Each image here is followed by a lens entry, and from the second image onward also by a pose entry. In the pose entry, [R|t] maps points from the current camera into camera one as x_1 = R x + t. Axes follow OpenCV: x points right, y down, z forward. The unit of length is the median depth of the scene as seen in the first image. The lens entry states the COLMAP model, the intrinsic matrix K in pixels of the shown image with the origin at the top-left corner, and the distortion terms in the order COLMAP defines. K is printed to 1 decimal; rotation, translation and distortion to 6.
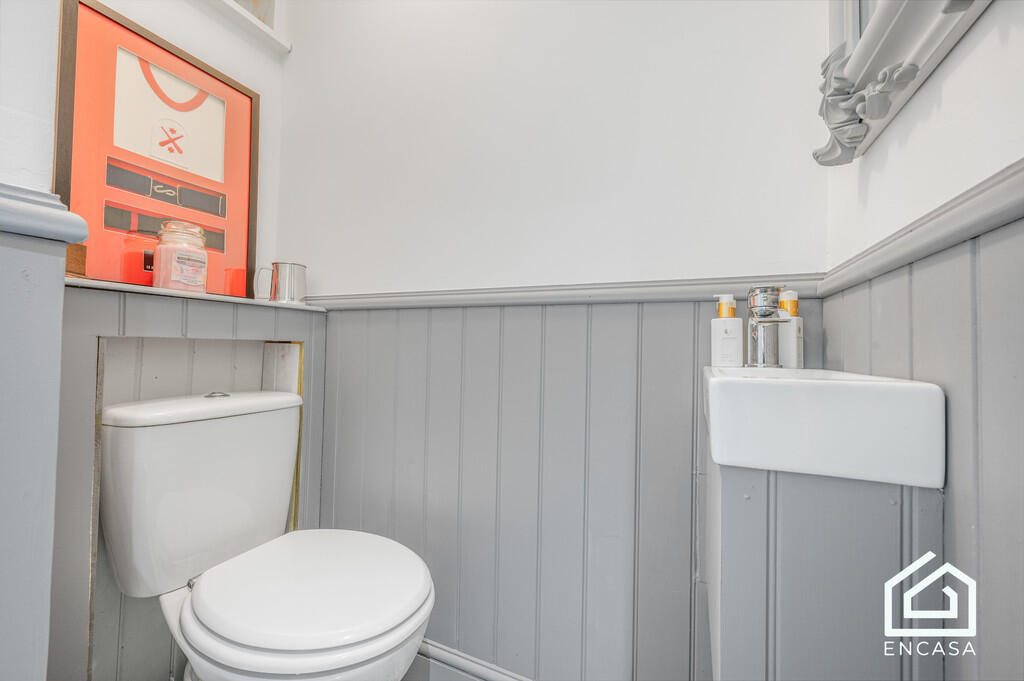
lens RADIAL K [[408.4, 0, 512.0], [0, 408.4, 340.5], [0, 0, 1]] dist [-0.001660, -0.000266]
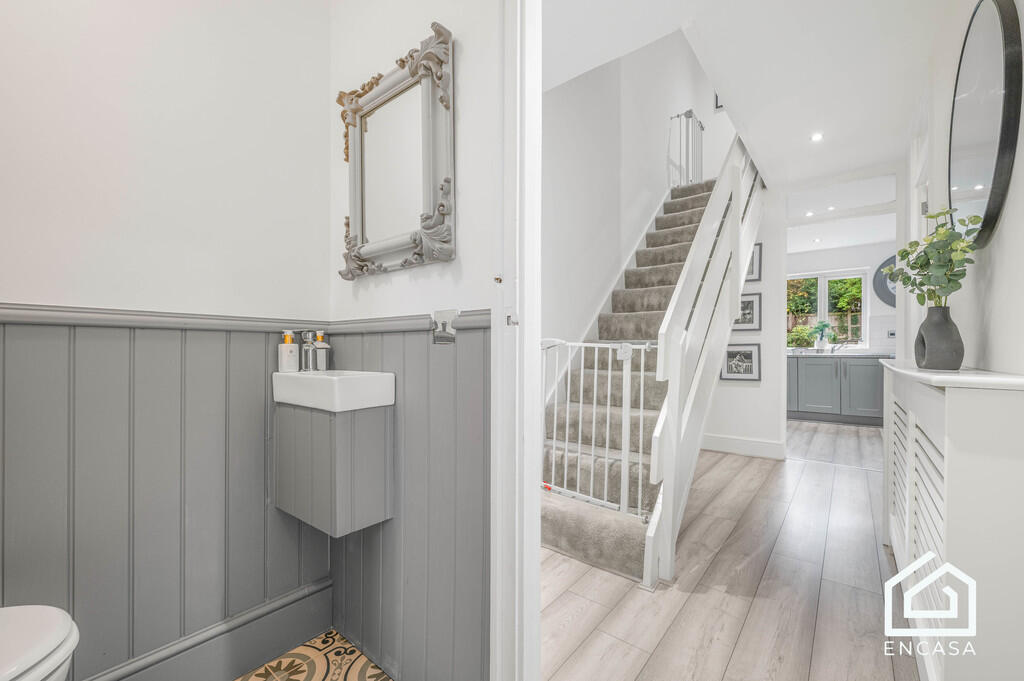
lens RADIAL K [[421.6, 0, 512.0], [0, 421.6, 340.5], [0, 0, 1]] dist [-0.000532, -0.000077]
pose [[0.259495, -0.000166, 0.965744, -0.979312], [-0.010073, 0.999945, 0.002879, -0.084557], [-0.965692, -0.010475, 0.259479, -0.394969]]
